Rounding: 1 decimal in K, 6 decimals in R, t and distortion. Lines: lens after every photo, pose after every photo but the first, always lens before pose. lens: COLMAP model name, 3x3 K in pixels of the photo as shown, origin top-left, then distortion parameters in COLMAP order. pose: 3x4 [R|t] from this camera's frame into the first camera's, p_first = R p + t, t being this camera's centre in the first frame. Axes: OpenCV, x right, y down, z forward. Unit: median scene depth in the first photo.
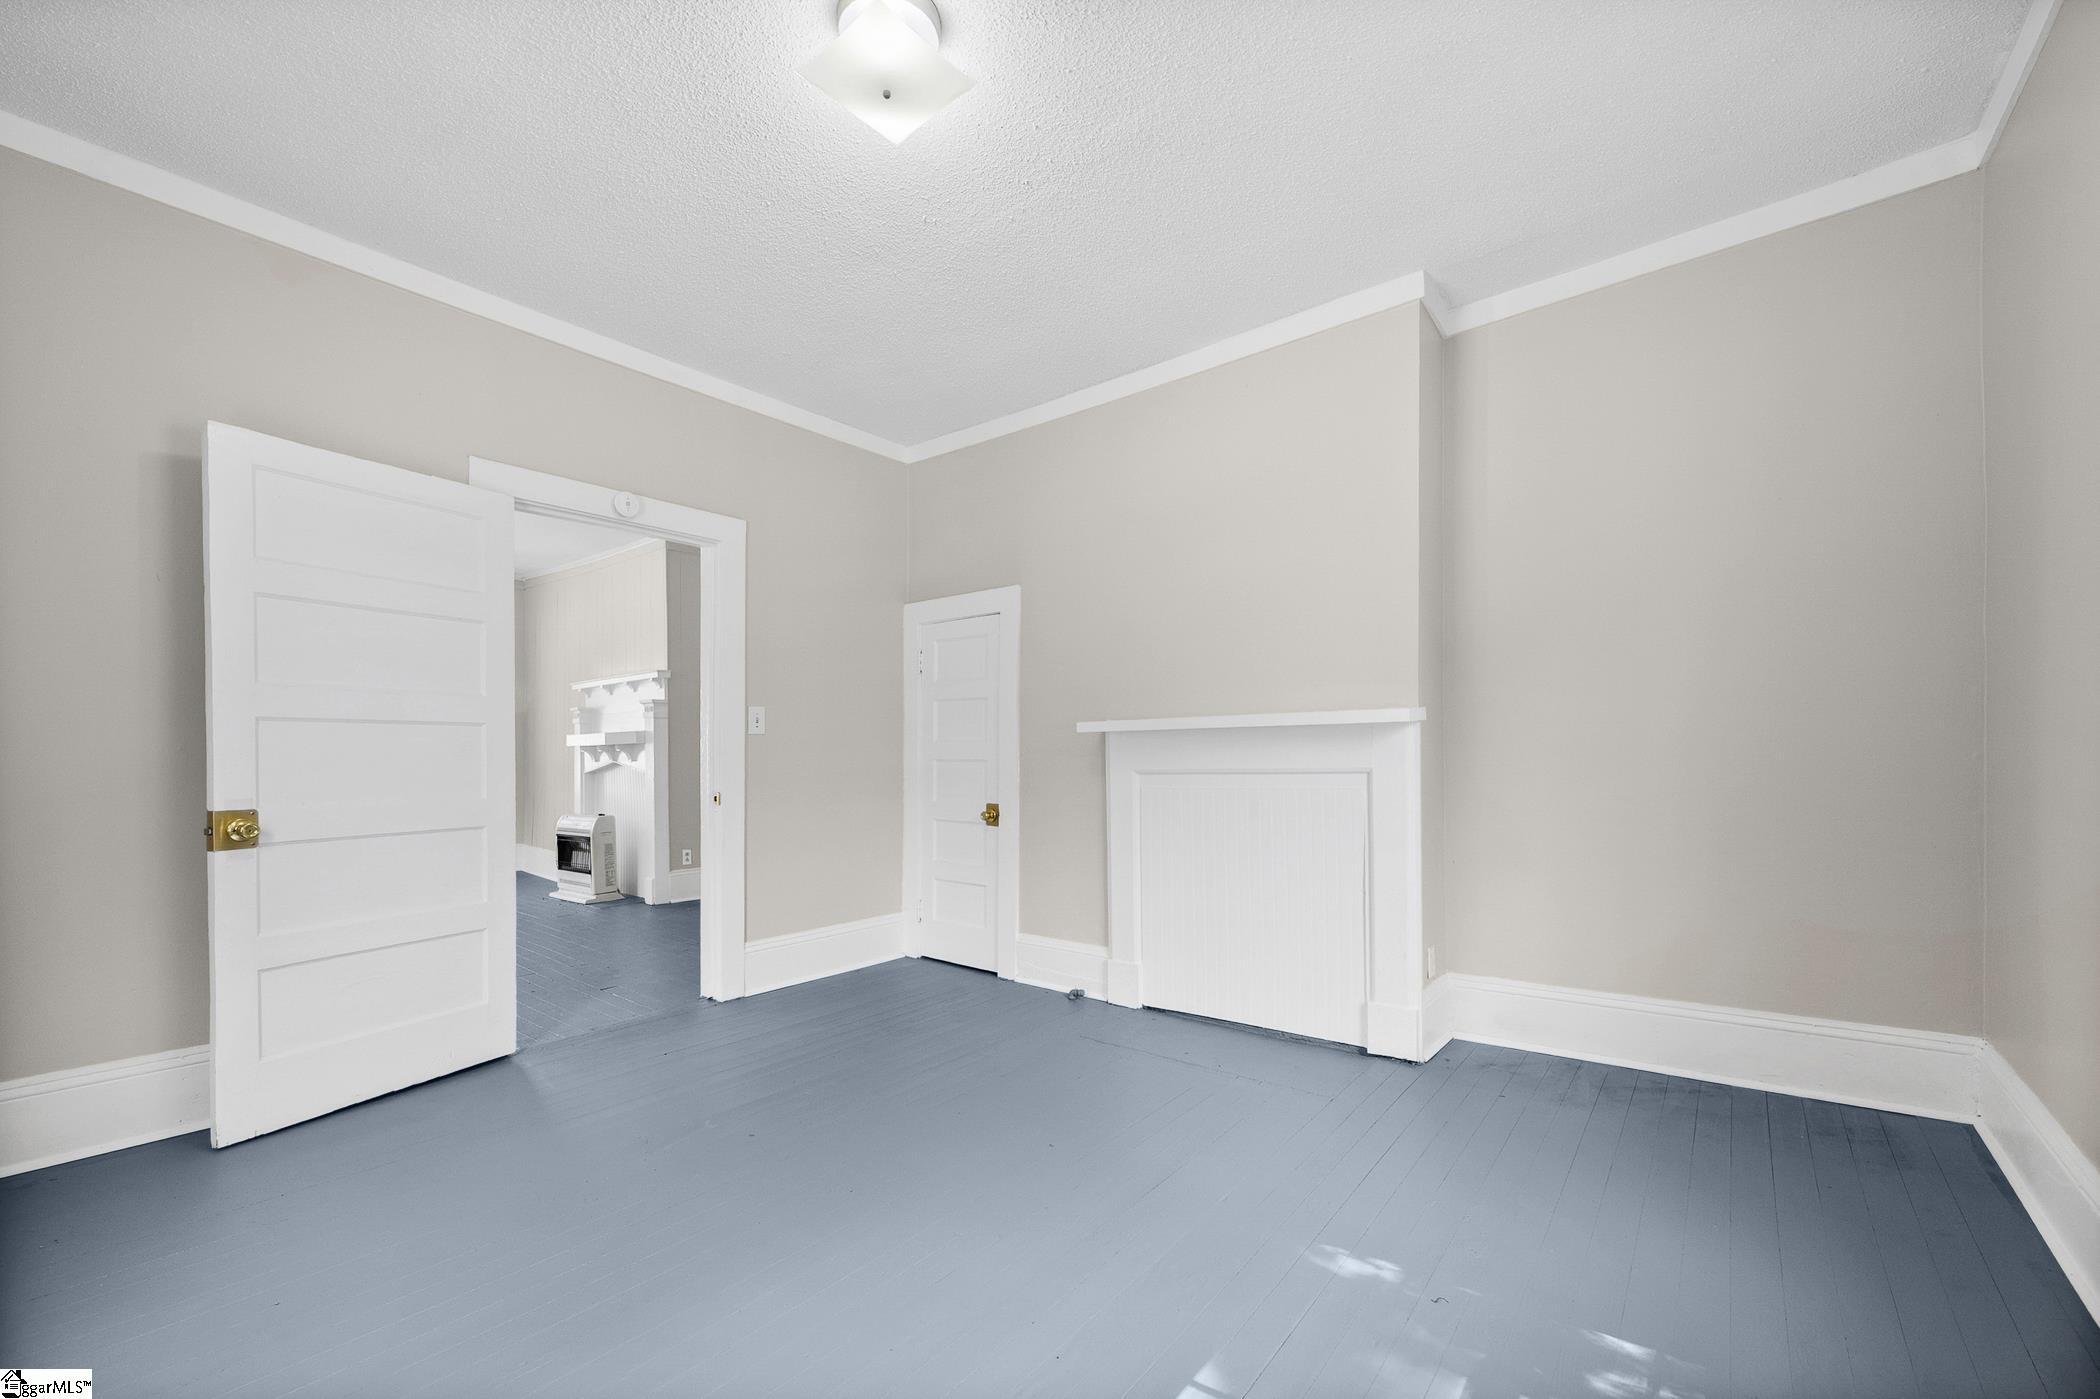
lens RADIAL K [[847.6, 0, 1054.7], [0, 847.6, 747.2], [0, 0, 1]] dist [0.000612, 0.000015]
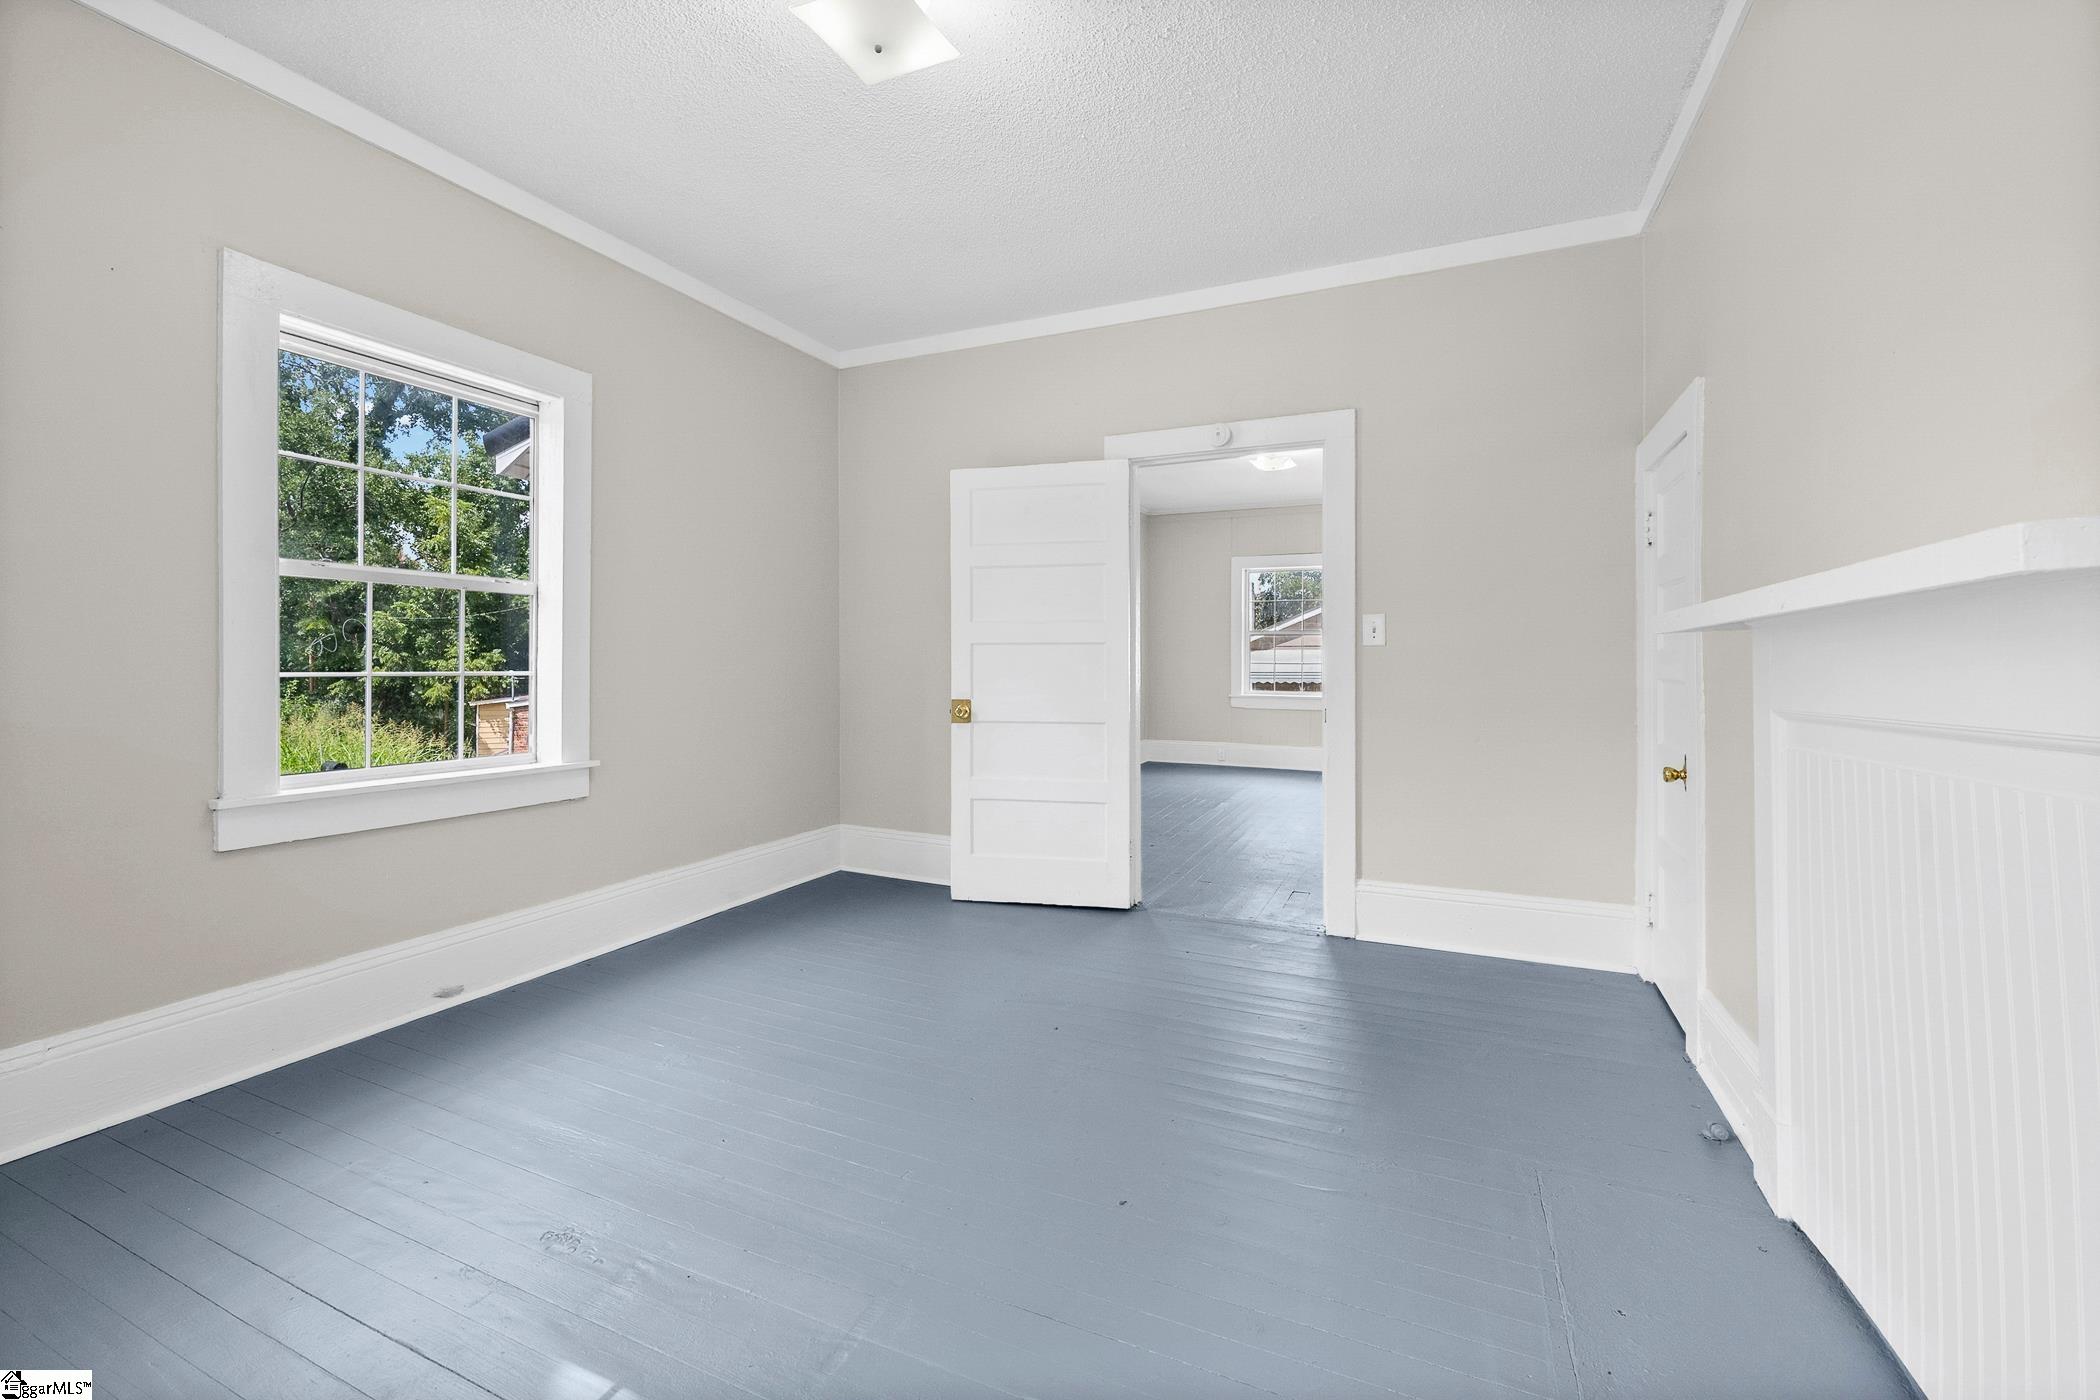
lens RADIAL K [[820.4, 0, 1050.3], [0, 820.4, 663.2], [0, 0, 1]] dist [0.000829, 0.000055]
pose [[0.264532, -0.004972, -0.964364, 0.439478], [-0.000581, 0.999986, -0.005315, 0.008420], [0.964377, 0.001966, 0.264526, 0.519888]]
